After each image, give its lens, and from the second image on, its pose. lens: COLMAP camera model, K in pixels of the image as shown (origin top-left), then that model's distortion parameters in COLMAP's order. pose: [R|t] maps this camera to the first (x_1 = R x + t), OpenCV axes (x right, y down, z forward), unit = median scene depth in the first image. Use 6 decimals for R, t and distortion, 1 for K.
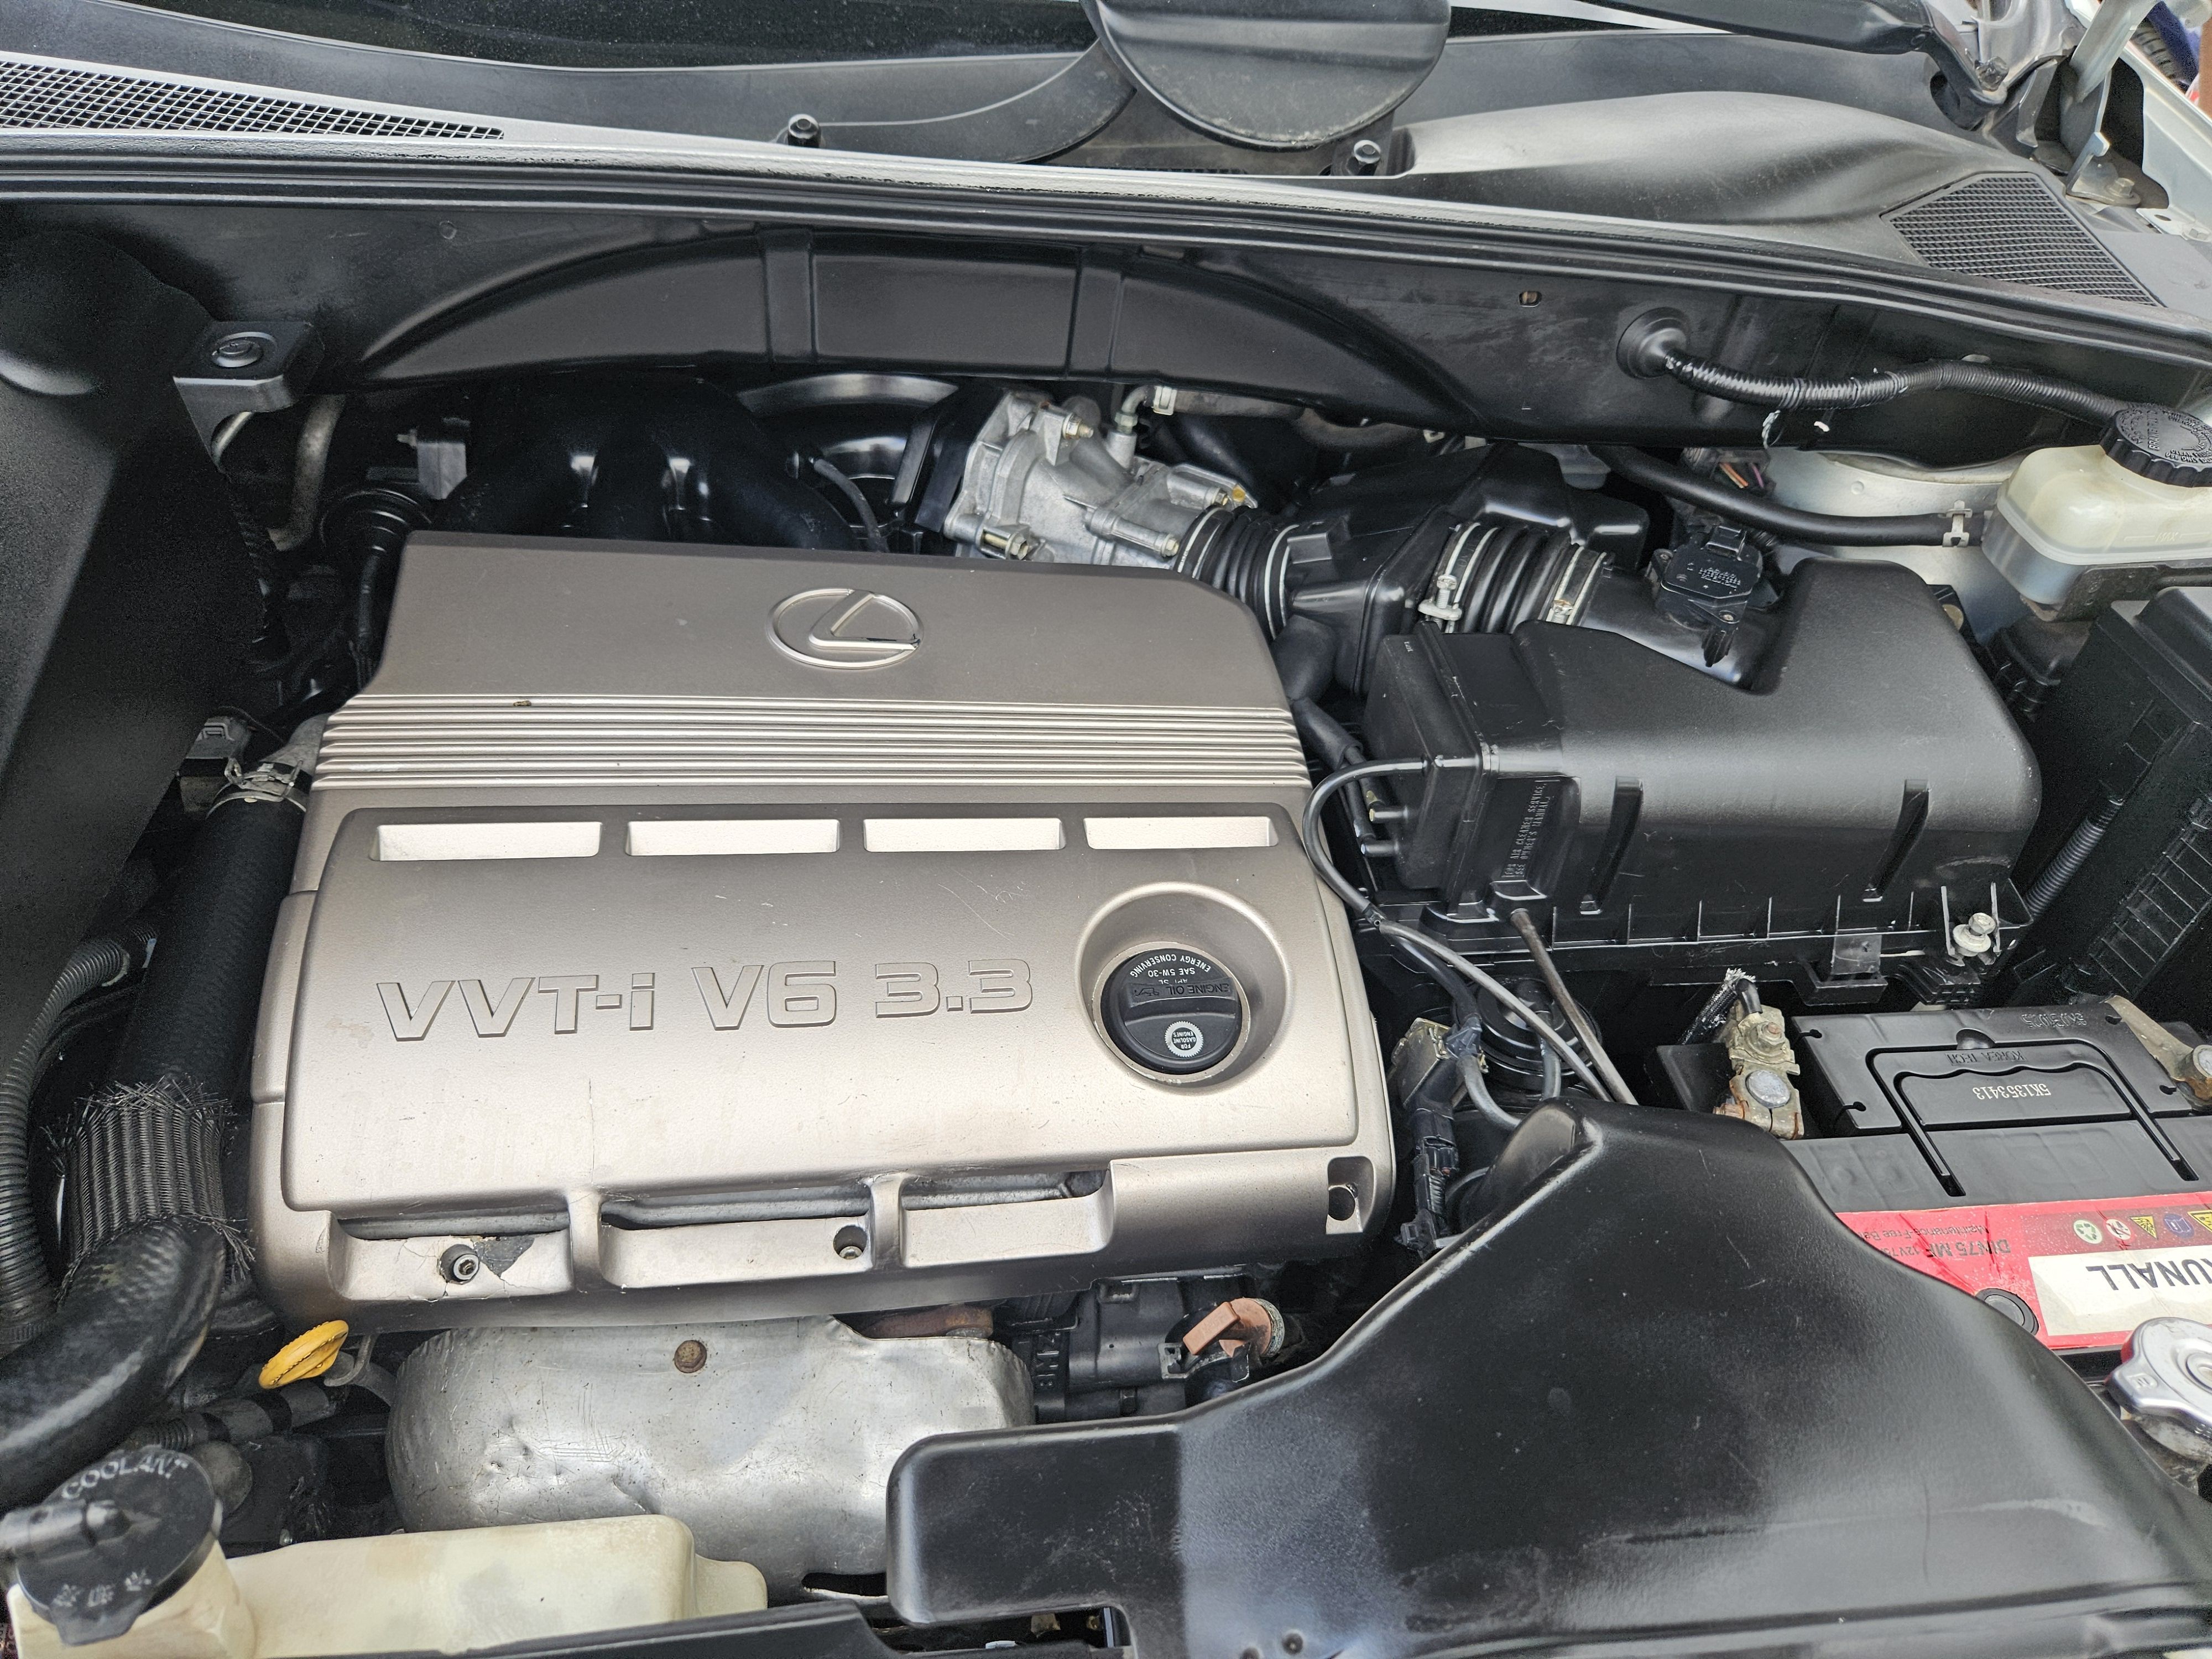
lens RADIAL K [[1480.5, 0, 1102.6], [0, 1480.5, 823.1], [0, 0, 1]] dist [0.032532, -0.033994]
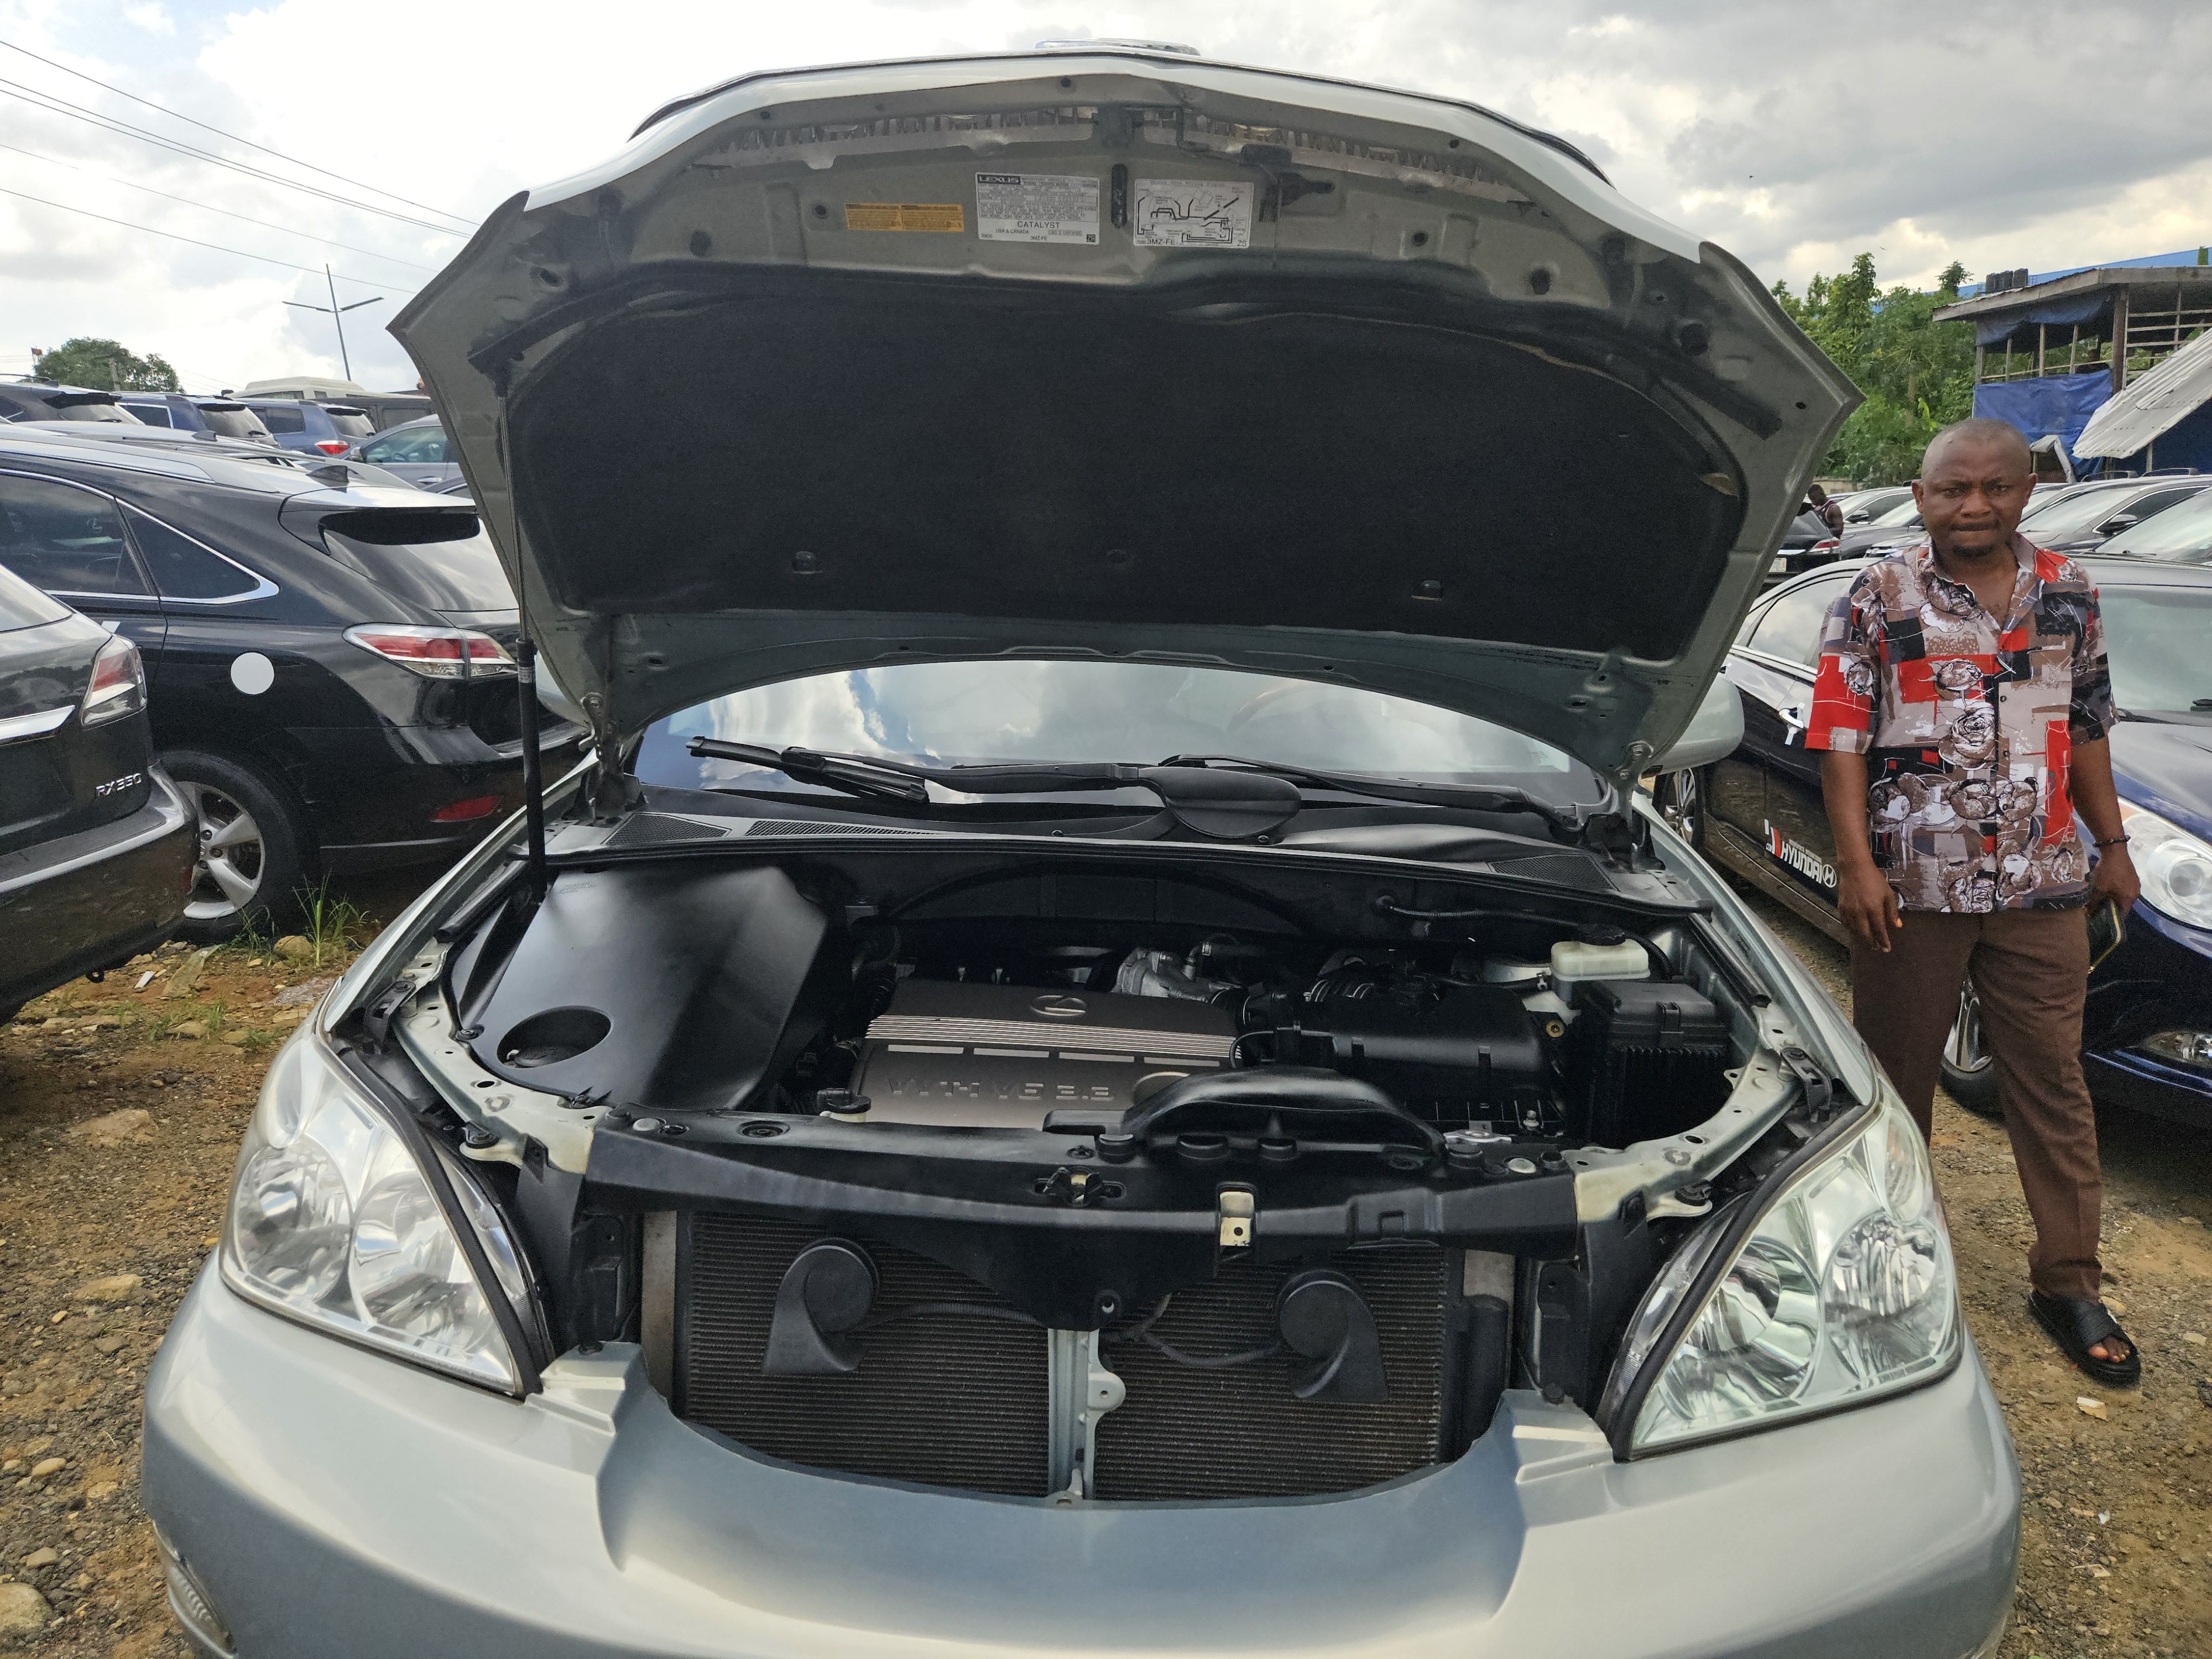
lens RADIAL K [[1488.8, 0, 1102.6], [0, 1488.8, 834.0], [0, 0, 1]] dist [0.008368, 0.001441]
pose [[0.984868, -0.031622, -0.170395, 0.321052], [-0.065757, 0.841503, -0.536235, 0.925629], [0.160345, 0.539326, 0.826690, -1.178195]]
